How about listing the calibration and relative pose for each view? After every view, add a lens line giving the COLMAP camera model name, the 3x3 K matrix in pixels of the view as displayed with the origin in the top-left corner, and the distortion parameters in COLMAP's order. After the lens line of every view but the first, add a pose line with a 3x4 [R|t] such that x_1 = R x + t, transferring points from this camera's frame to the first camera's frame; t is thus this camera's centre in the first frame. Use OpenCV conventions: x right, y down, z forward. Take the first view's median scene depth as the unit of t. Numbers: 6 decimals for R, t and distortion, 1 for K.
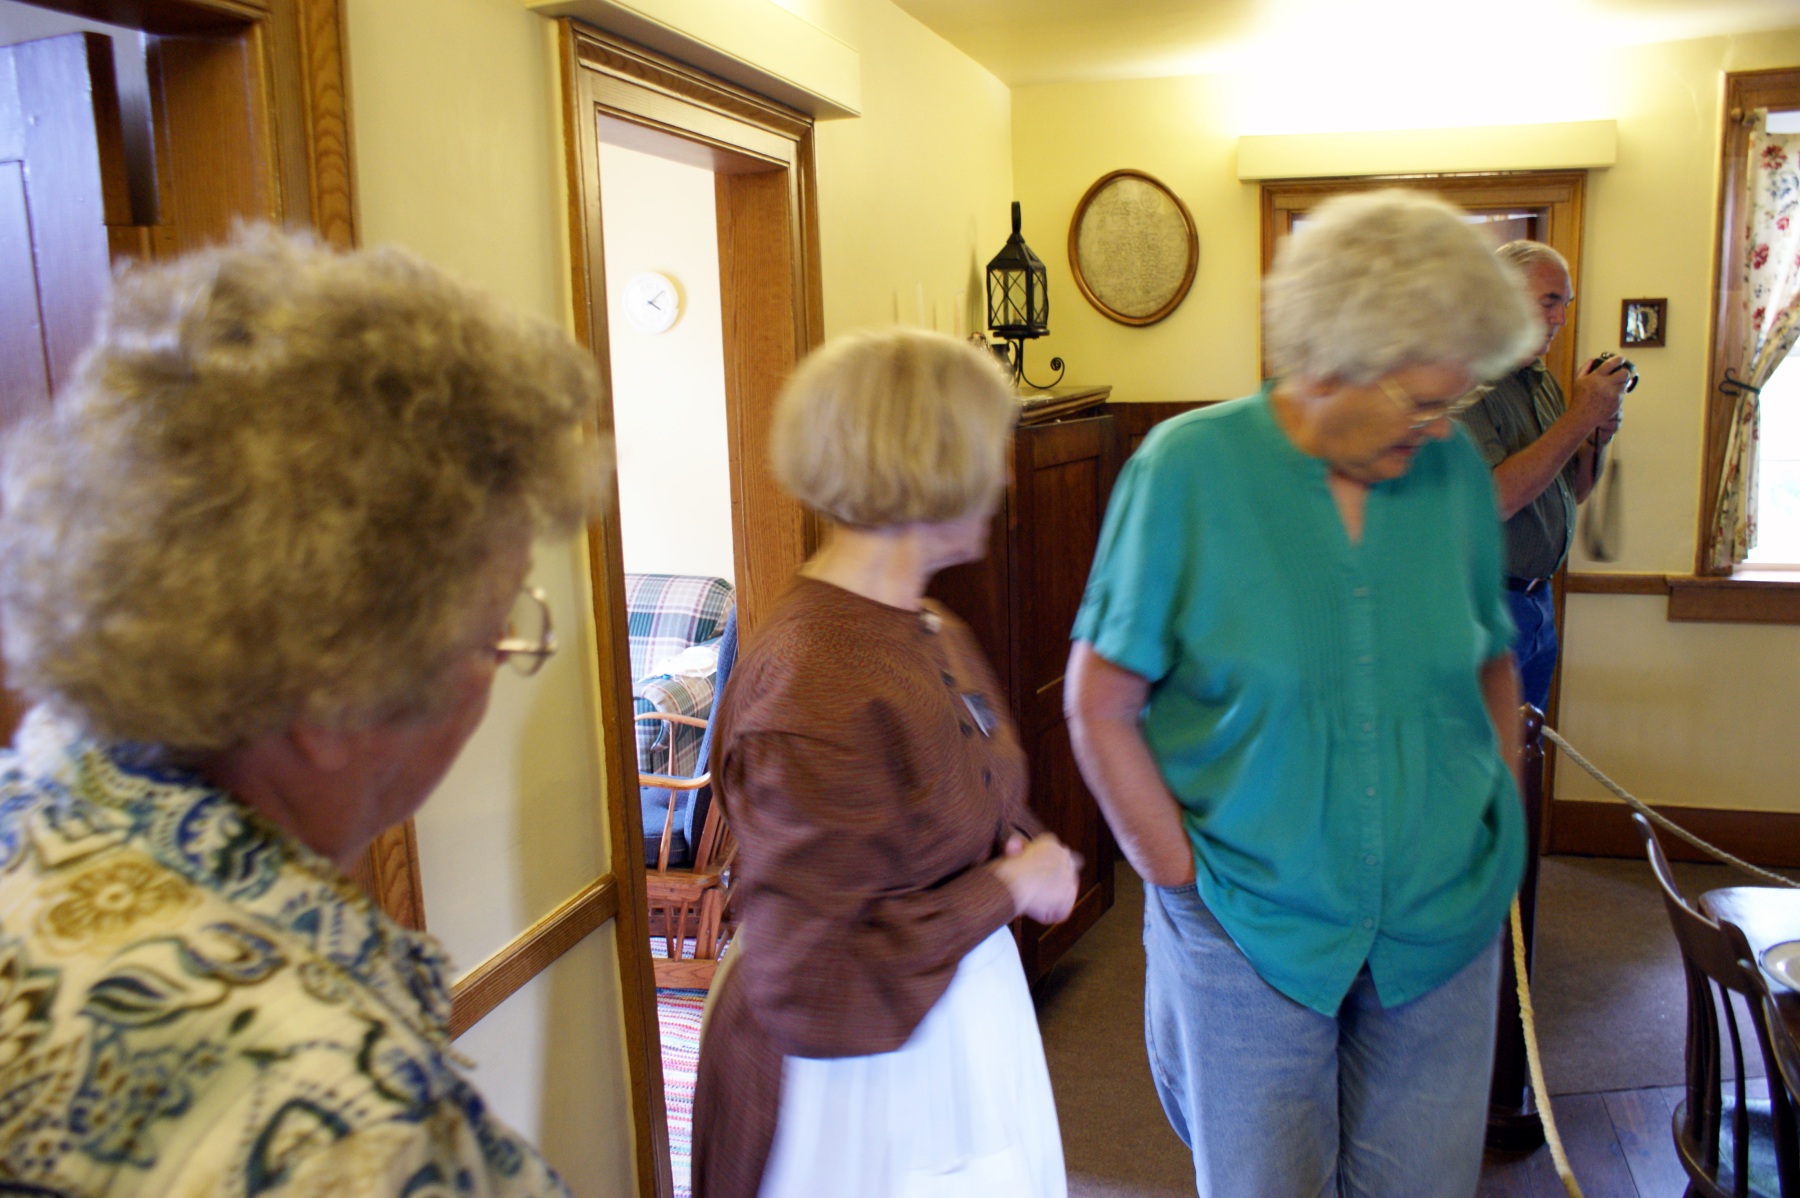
lens RADIAL K [[1417.7, 0, 879.0], [0, 1417.7, 591.9], [0, 0, 1]] dist [-0.161777, 0.136146]
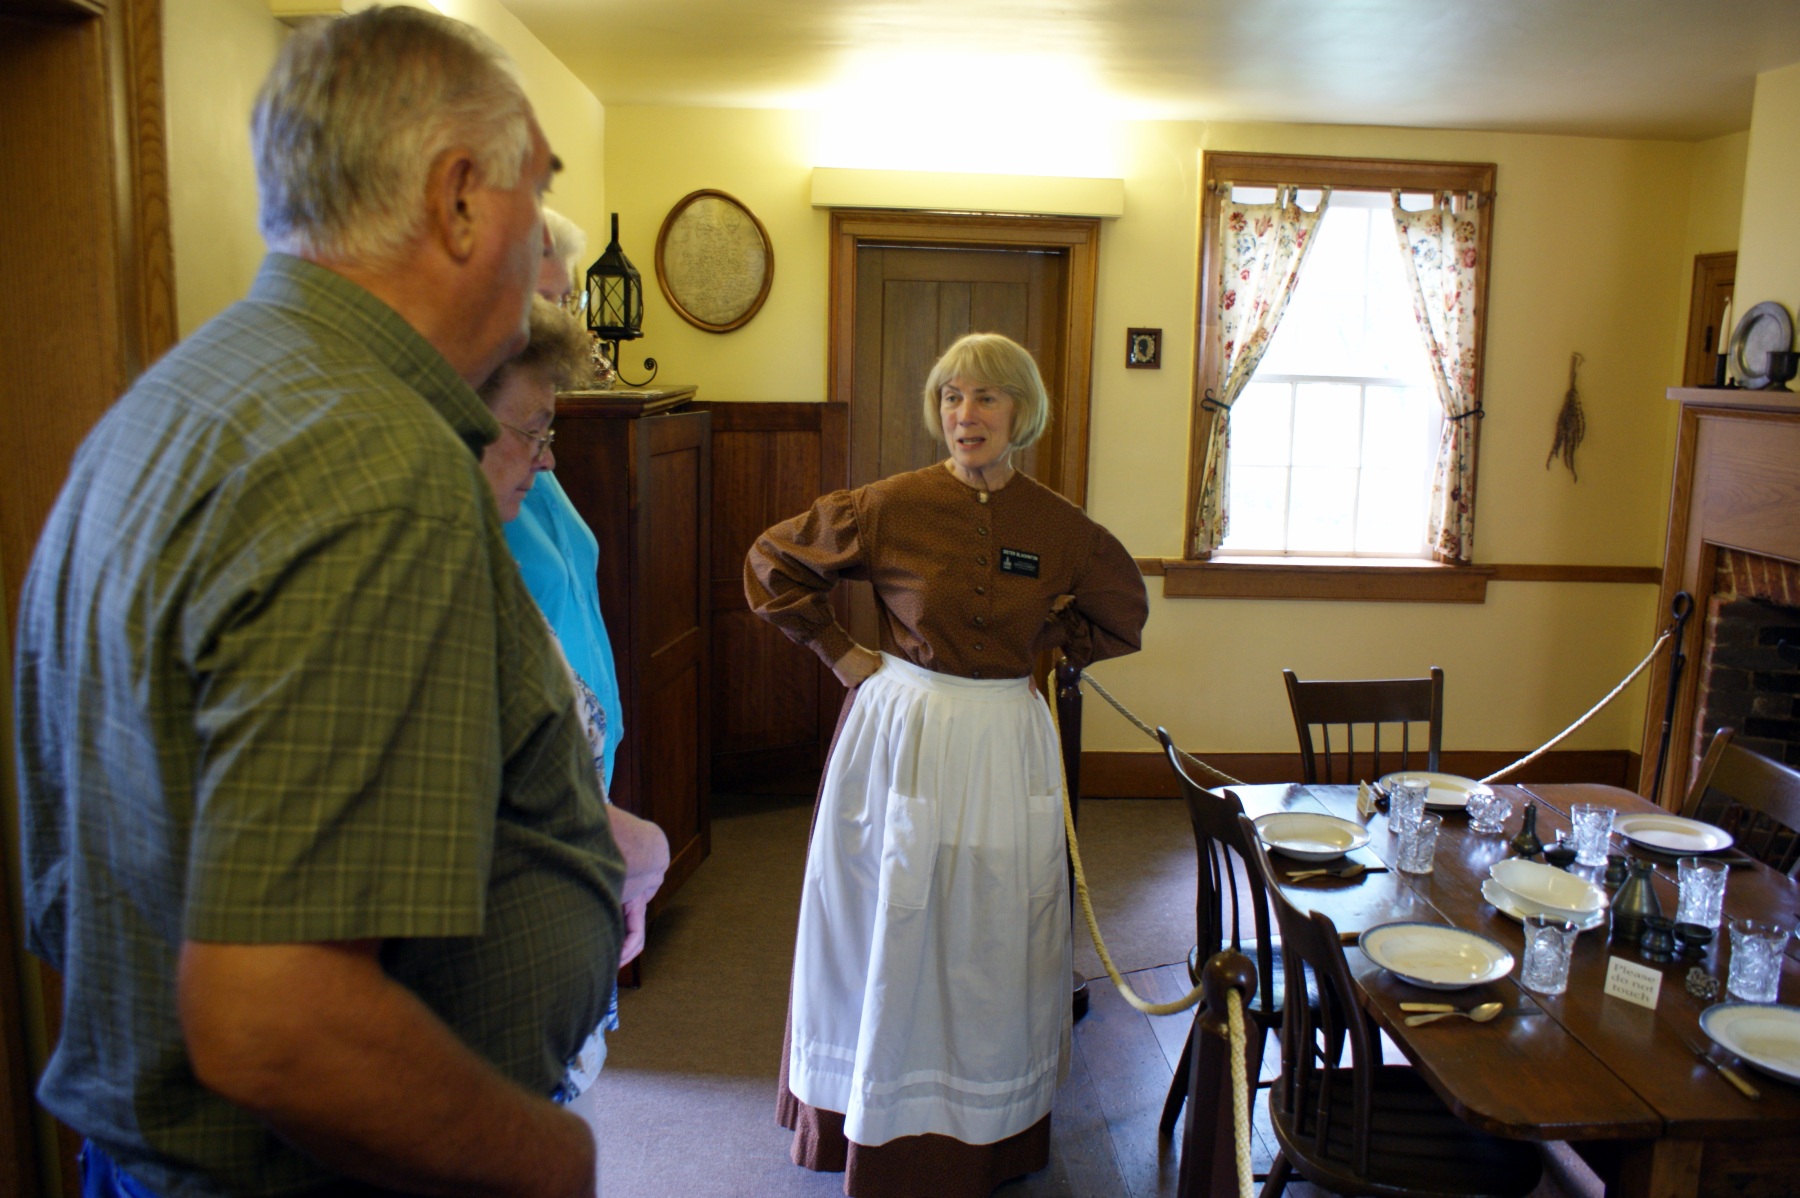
lens RADIAL K [[1417.7, 0, 879.0], [0, 1417.7, 591.9], [0, 0, 1]] dist [-0.161777, 0.136146]
pose [[0.942593, -0.004083, 0.333920, -0.073491], [0.006018, 0.999971, -0.004762, 0.021829], [-0.333891, 0.006498, 0.942589, -0.088316]]
